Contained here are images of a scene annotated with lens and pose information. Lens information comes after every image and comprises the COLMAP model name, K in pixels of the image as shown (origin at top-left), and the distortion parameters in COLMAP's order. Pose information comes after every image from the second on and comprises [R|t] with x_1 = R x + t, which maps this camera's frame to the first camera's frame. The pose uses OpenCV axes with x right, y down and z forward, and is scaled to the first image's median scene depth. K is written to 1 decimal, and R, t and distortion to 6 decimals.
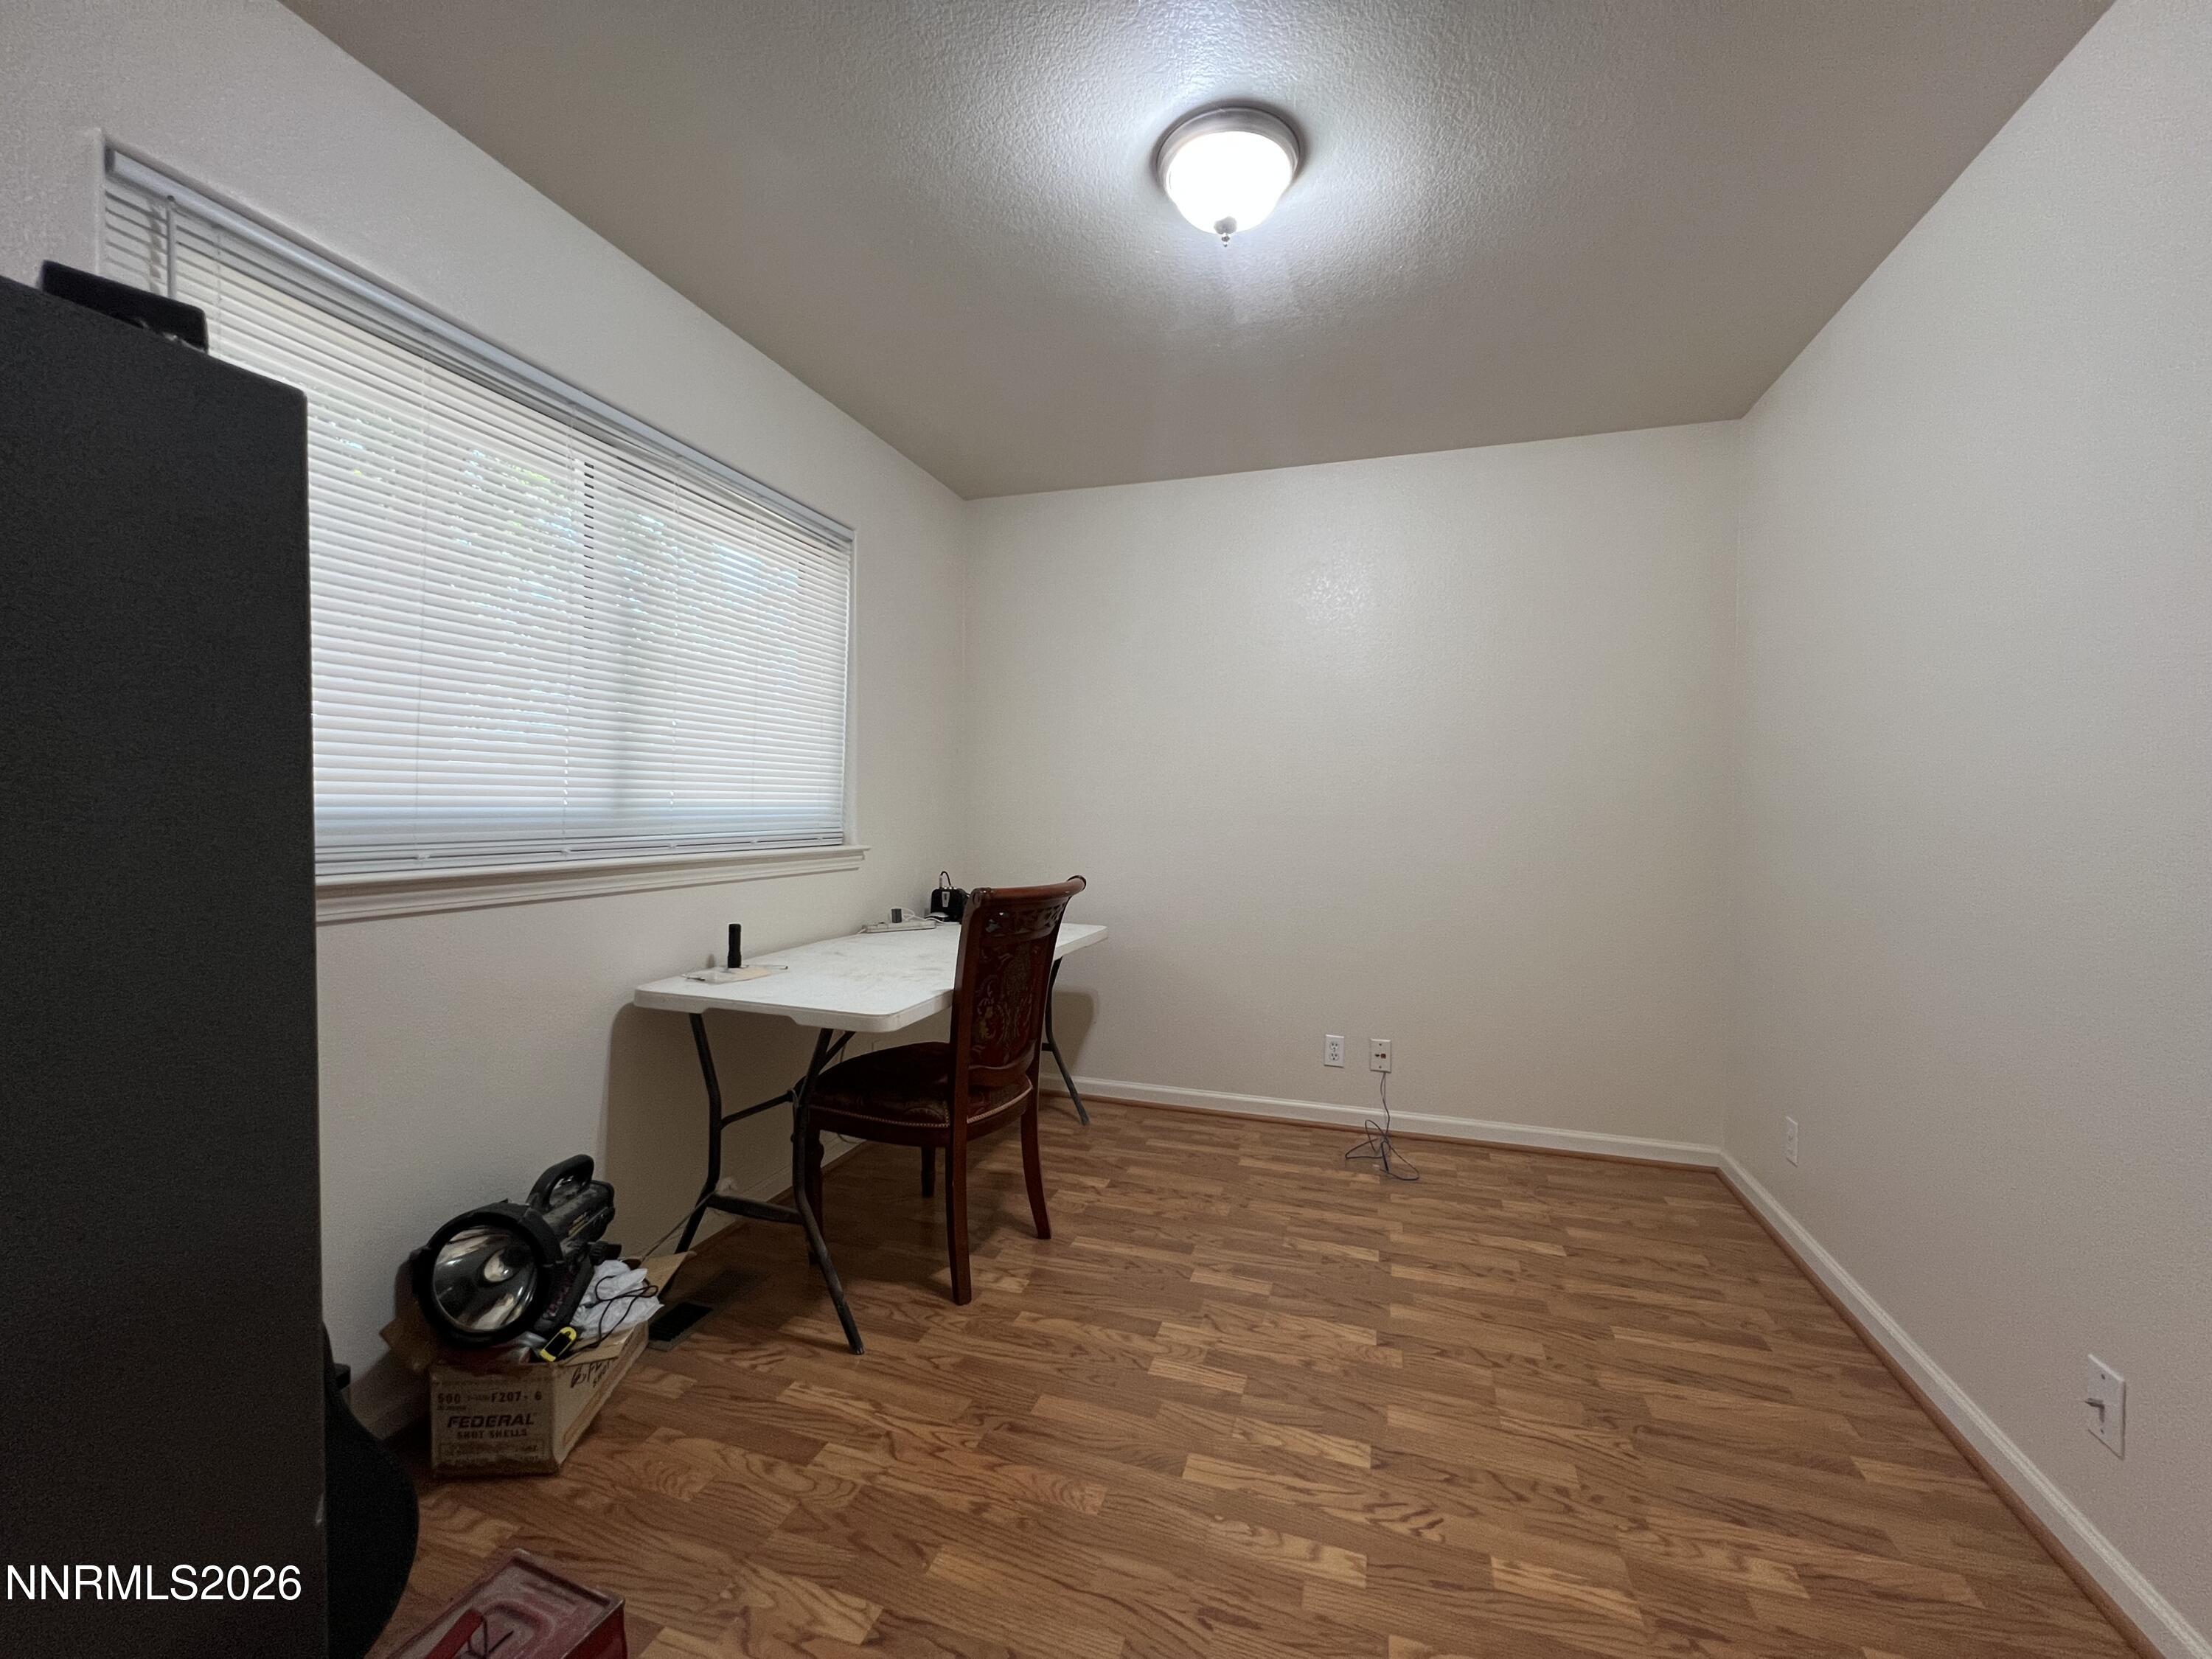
lens RADIAL K [[890.5, 0, 1103.6], [0, 890.5, 830.8], [0, 0, 1]] dist [-0.001502, 0.000678]
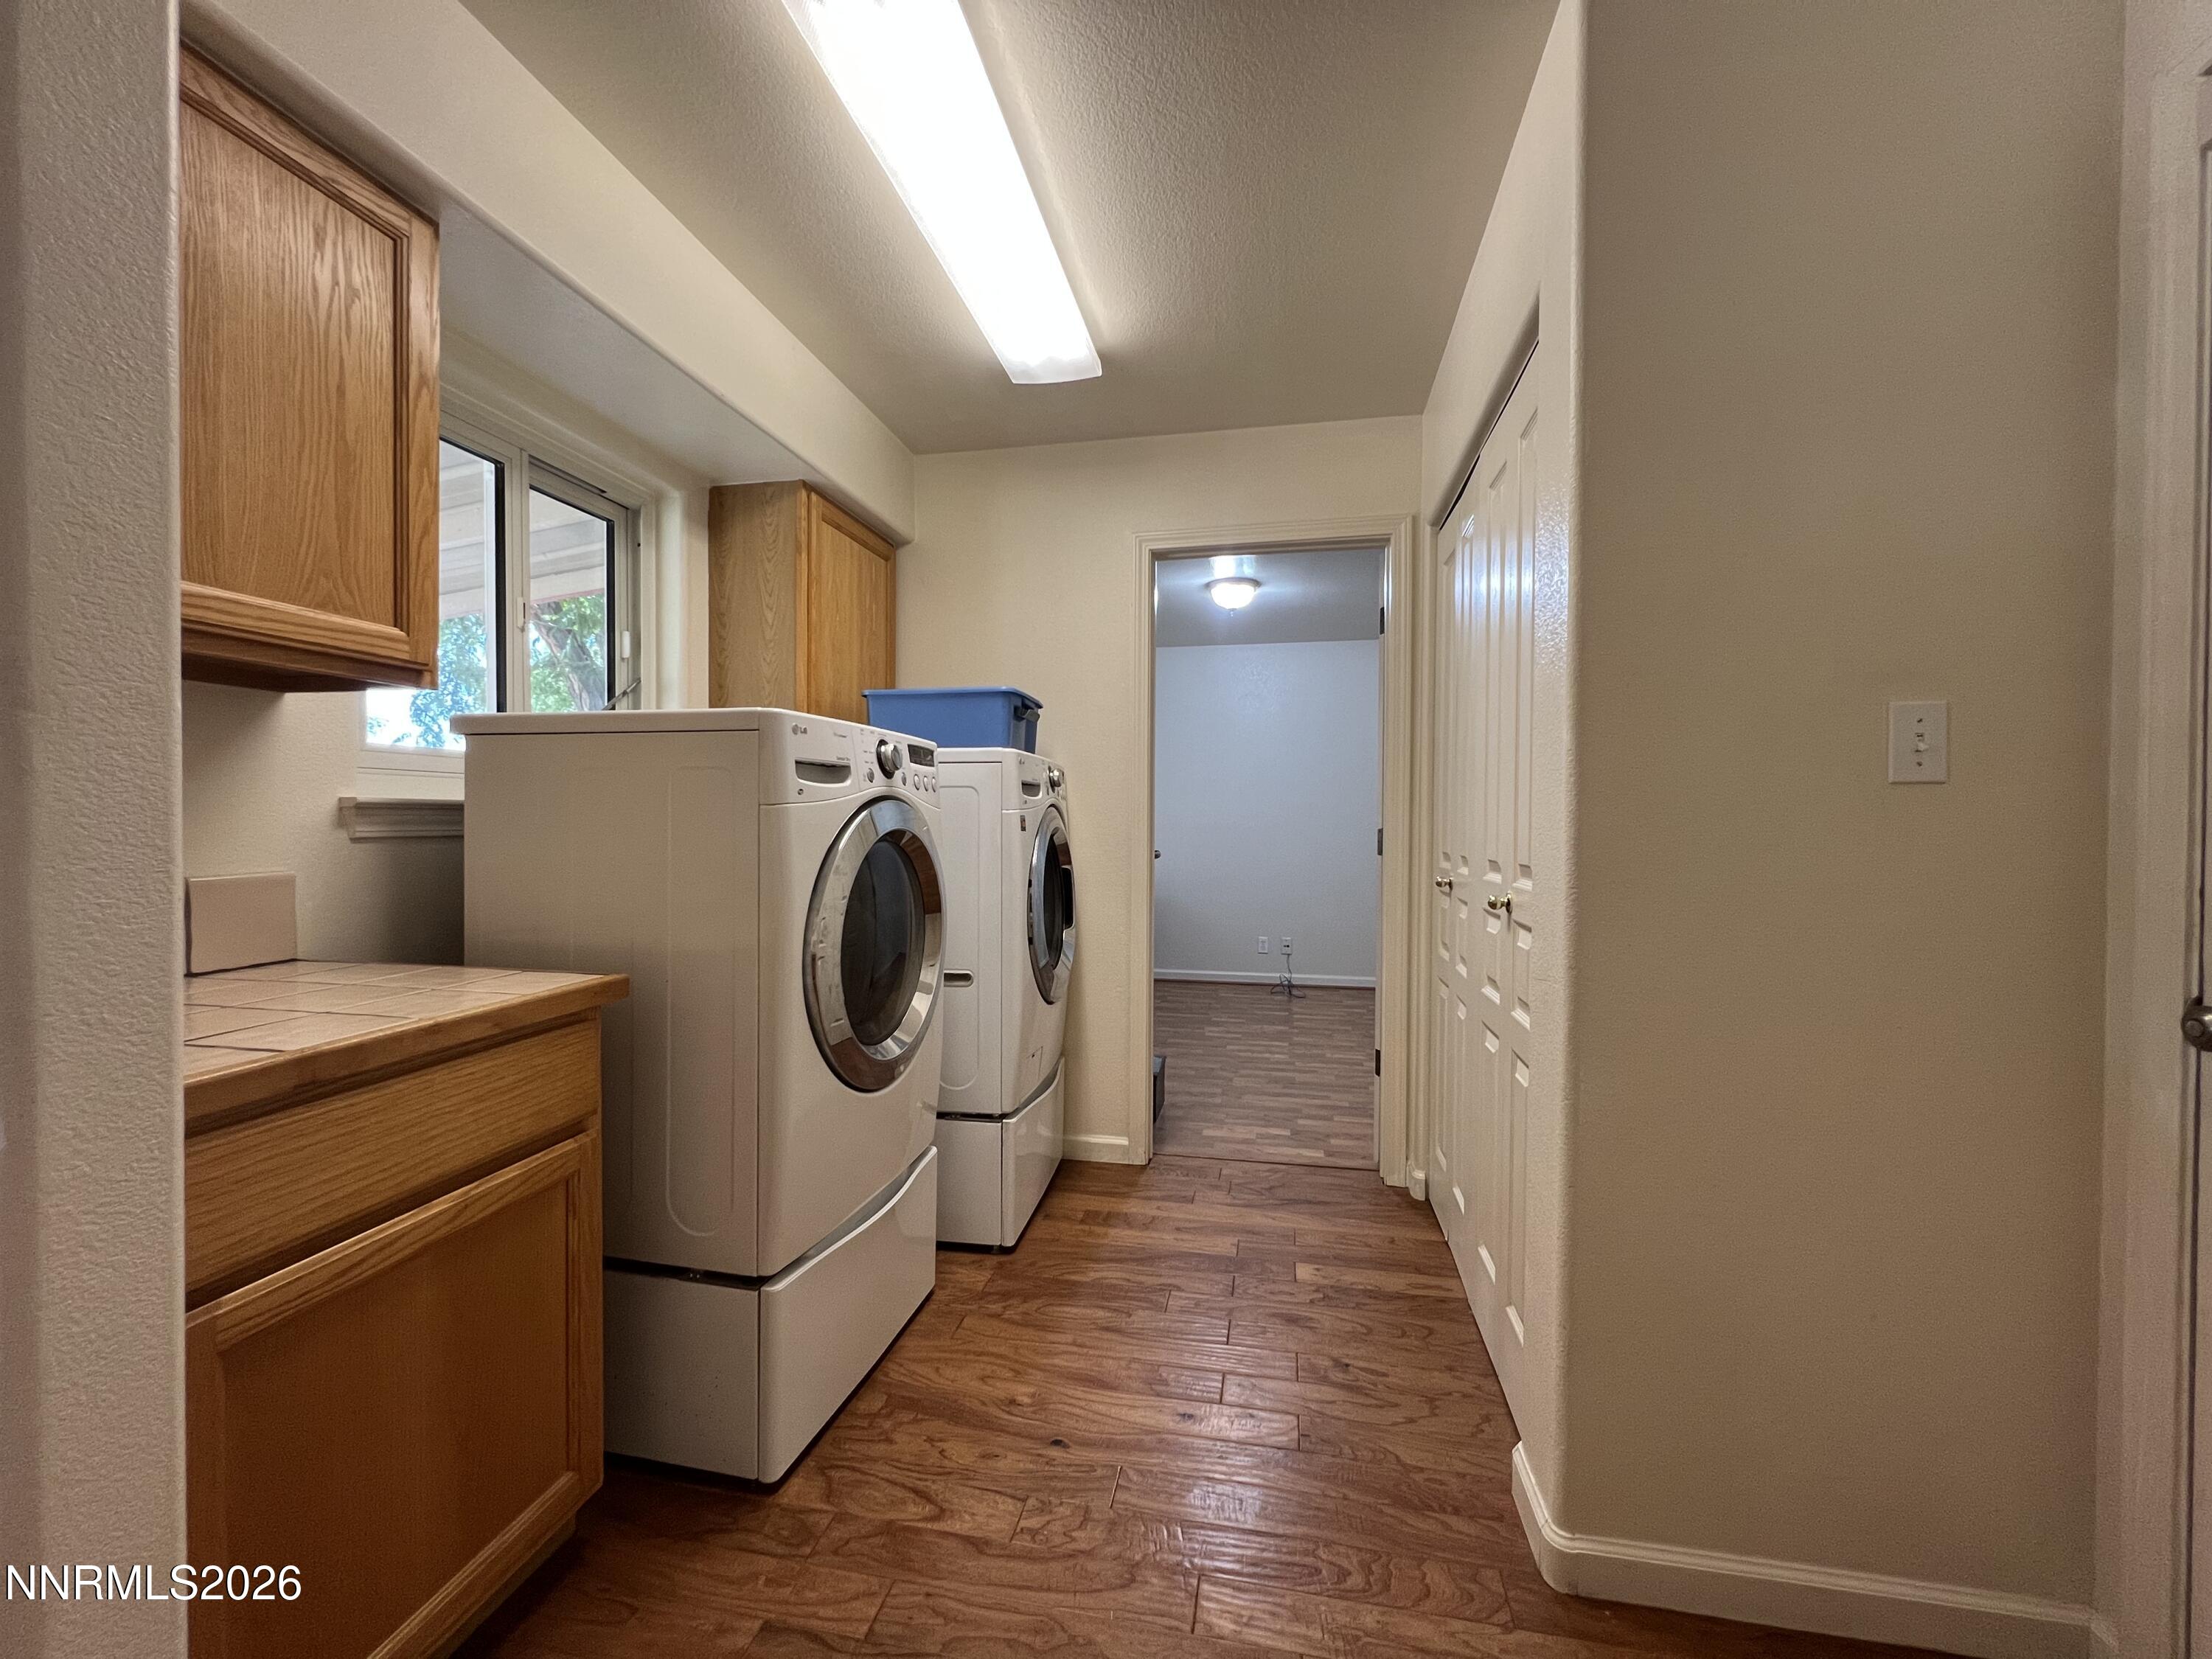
lens RADIAL K [[890.5, 0, 1103.6], [0, 890.5, 830.8], [0, 0, 1]] dist [-0.001502, 0.000678]
pose [[0.993612, -0.008531, 0.112530, -0.605976], [0.010414, 0.999815, -0.016156, 0.050874], [-0.112371, 0.017225, 0.993517, -1.787443]]
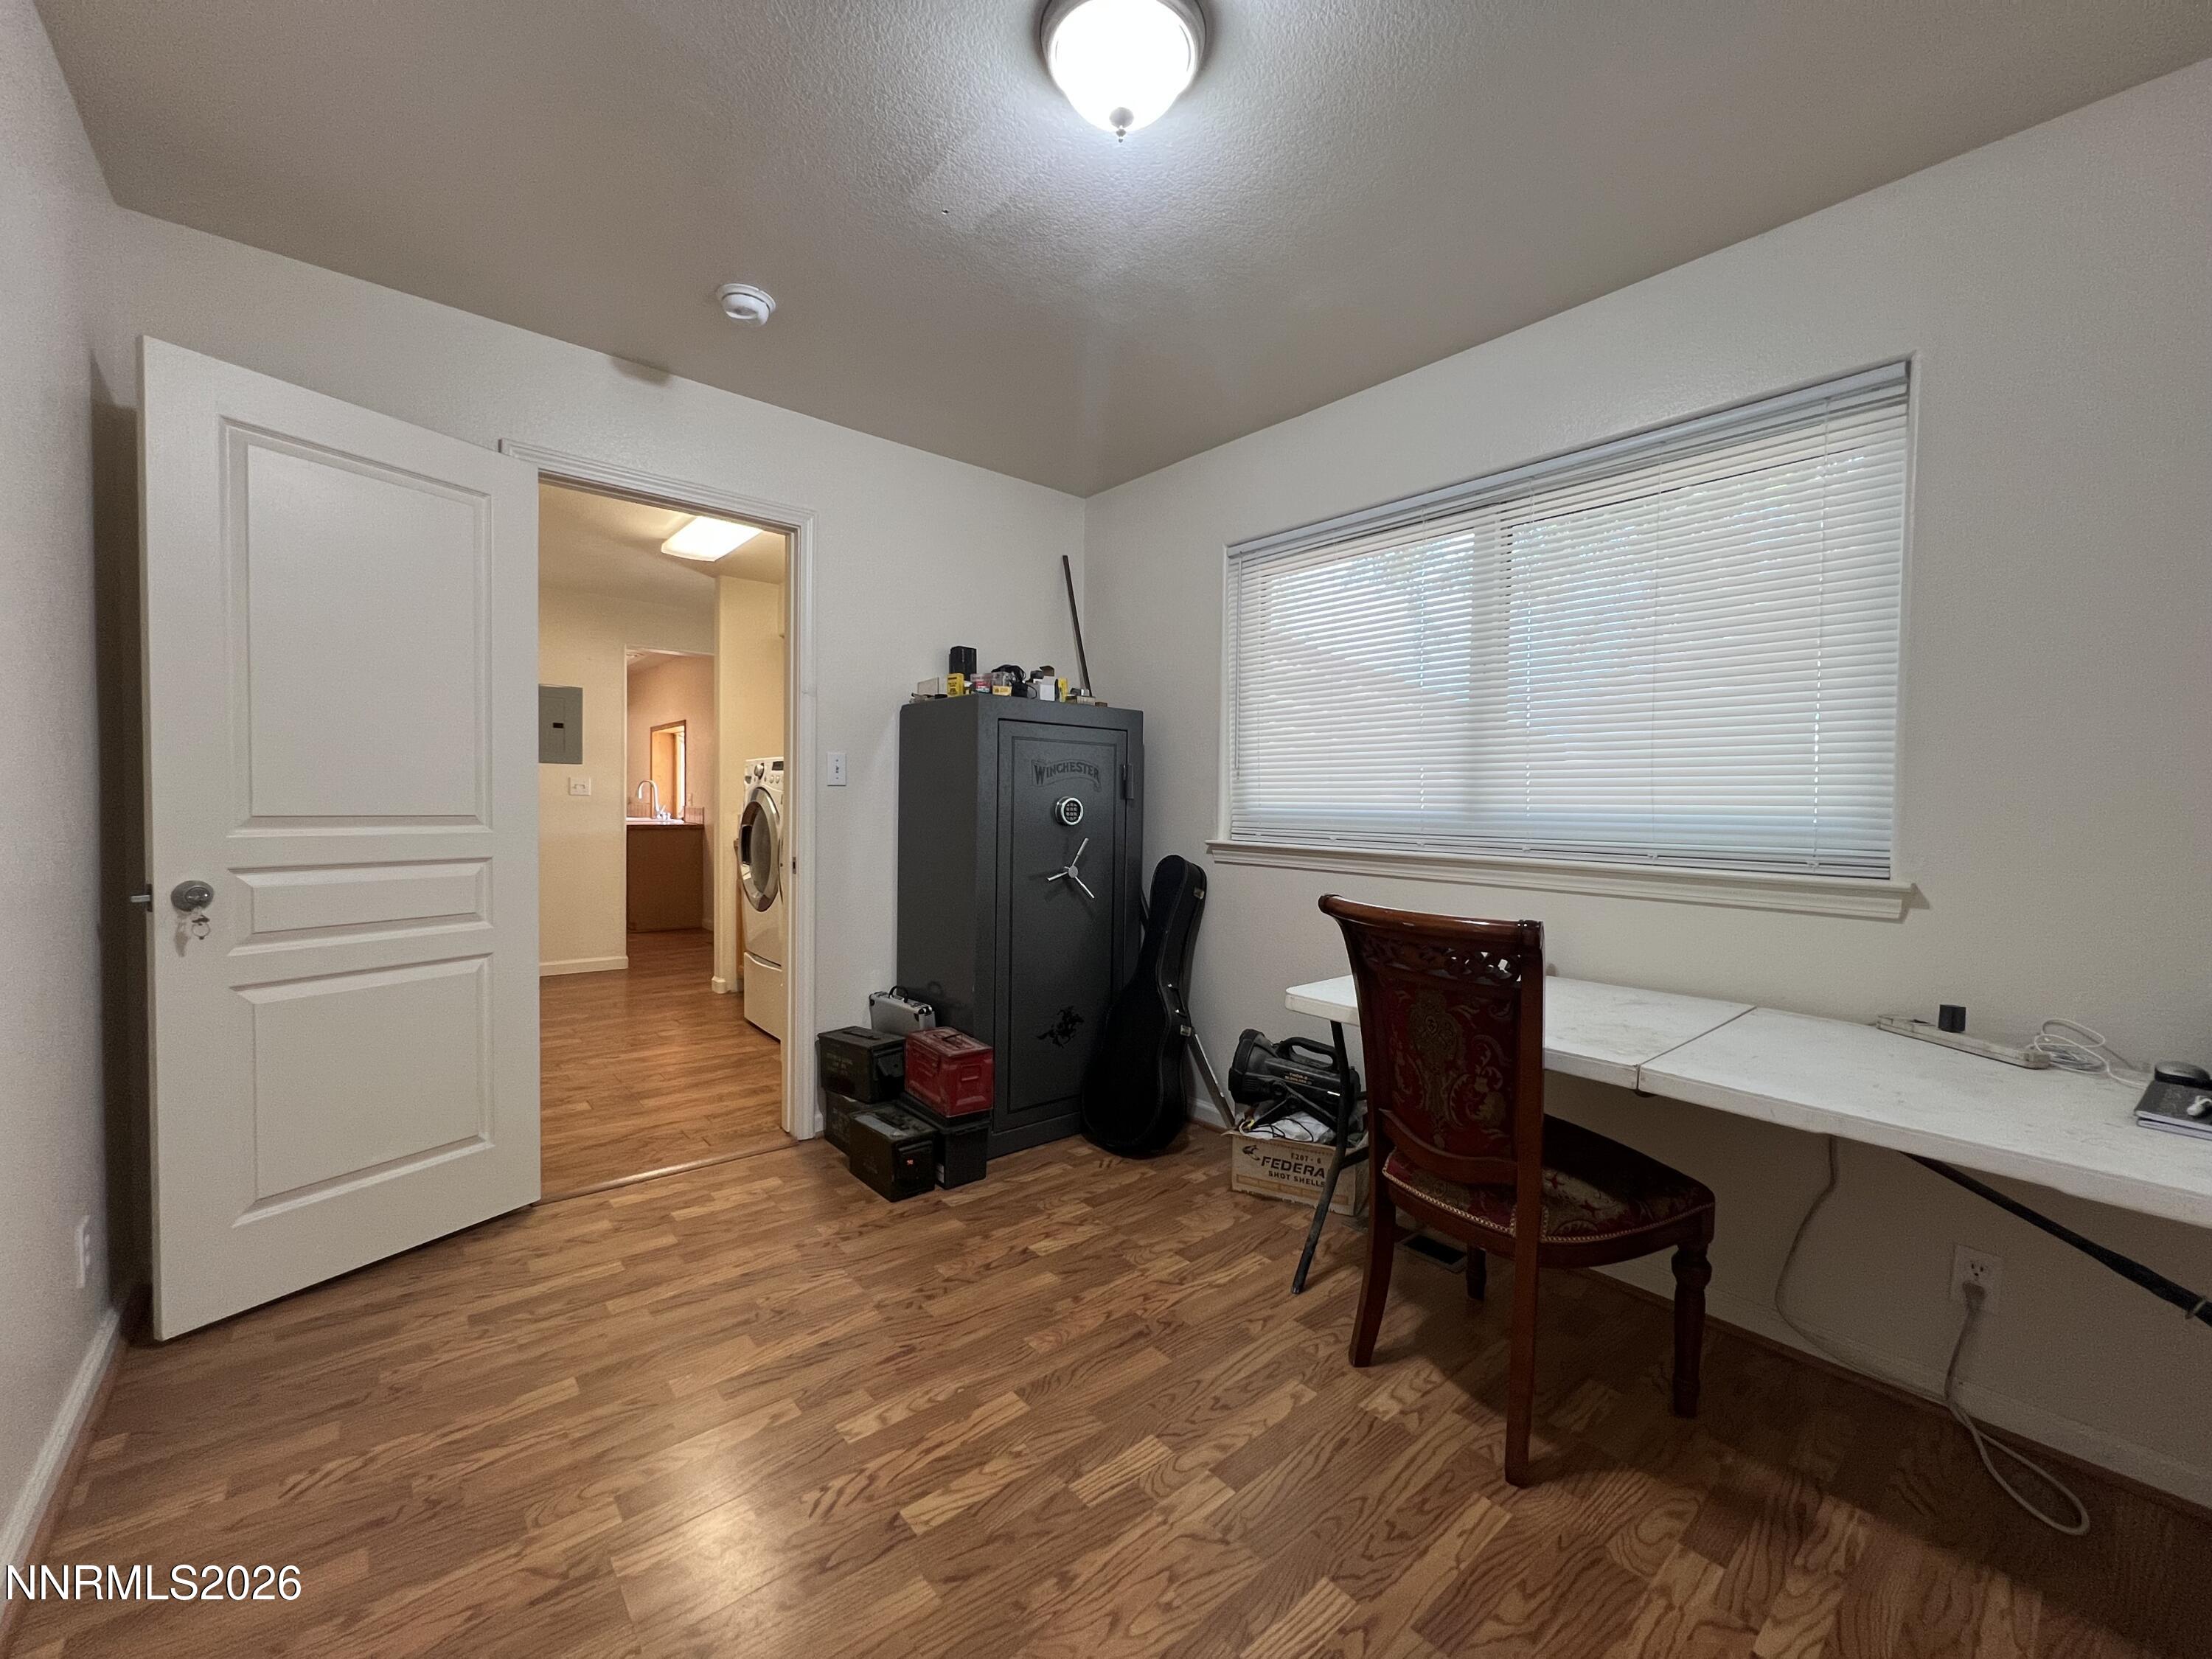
lens RADIAL K [[890.5, 0, 1103.6], [0, 890.5, 830.8], [0, 0, 1]] dist [-0.001502, 0.000678]
pose [[-0.525374, 0.007556, -0.850838, 0.932659], [-0.045867, 0.998255, 0.037188, -0.029107], [0.849634, 0.058563, -0.524111, 1.564866]]
